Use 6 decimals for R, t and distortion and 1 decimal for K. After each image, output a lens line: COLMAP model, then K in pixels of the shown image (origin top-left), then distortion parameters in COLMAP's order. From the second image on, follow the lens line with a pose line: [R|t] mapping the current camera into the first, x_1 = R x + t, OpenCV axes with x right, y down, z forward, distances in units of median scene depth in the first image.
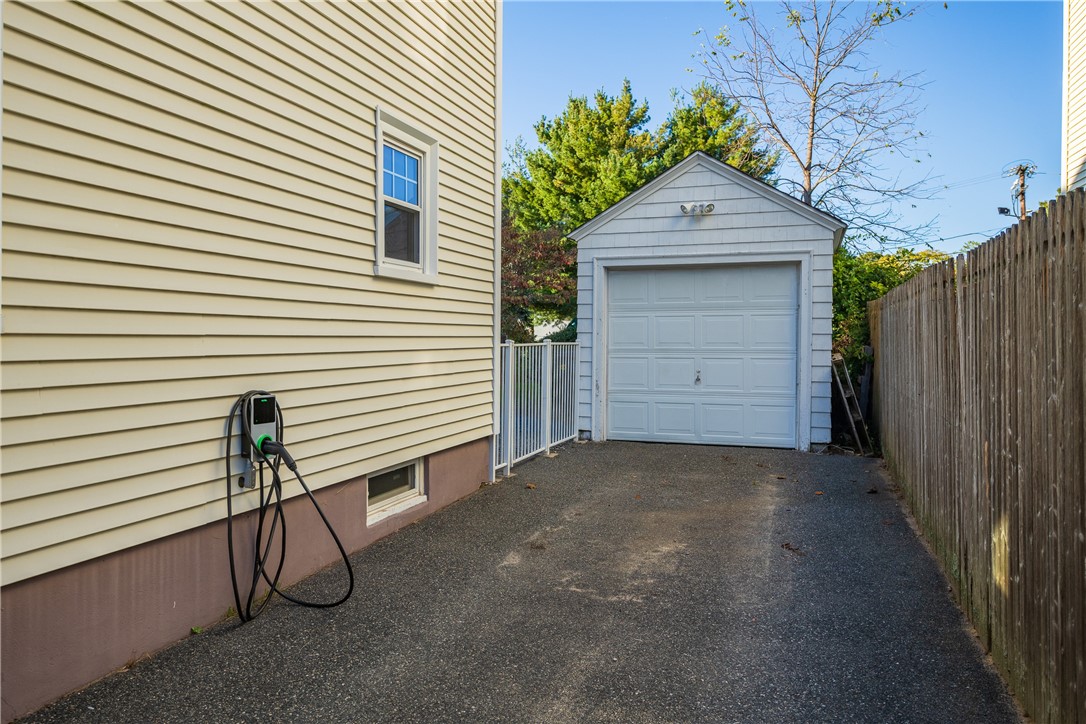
lens RADIAL K [[749.8, 0, 542.1], [0, 749.8, 304.6], [0, 0, 1]] dist [-0.005844, 0.000544]
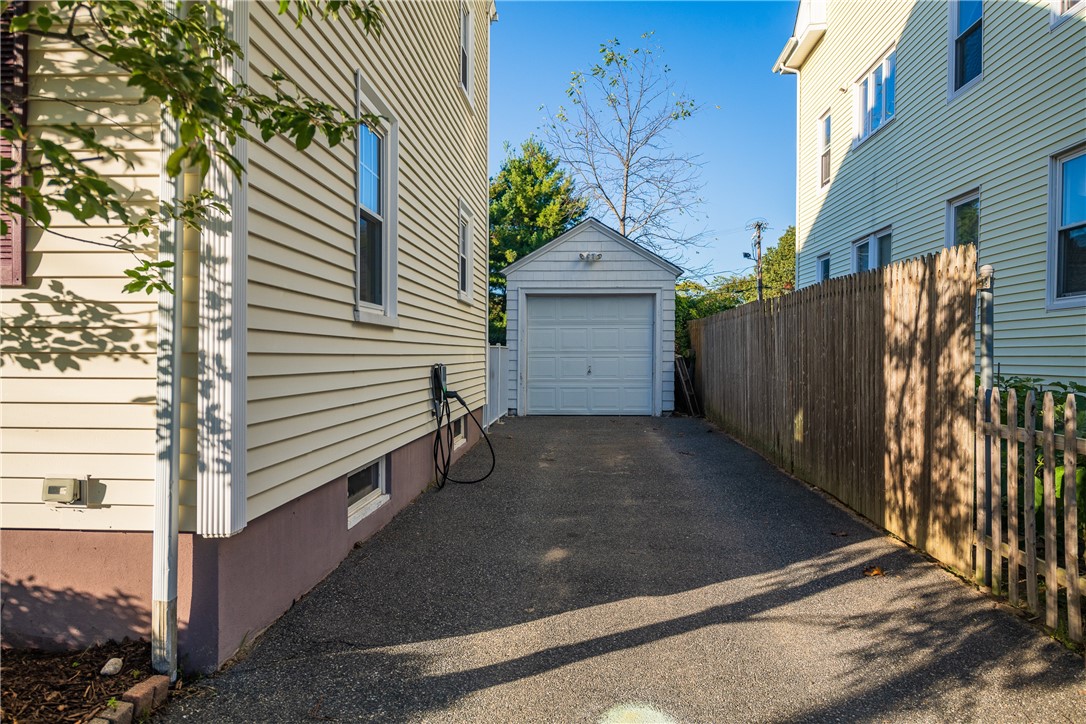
lens RADIAL K [[749.8, 0, 542.1], [0, 749.8, 304.6], [0, 0, 1]] dist [-0.005844, 0.000544]
pose [[0.951508, 0.019632, 0.306997, -0.334051], [-0.011621, 0.999543, -0.027902, 0.009974], [-0.307404, 0.022981, 0.951301, -0.377905]]
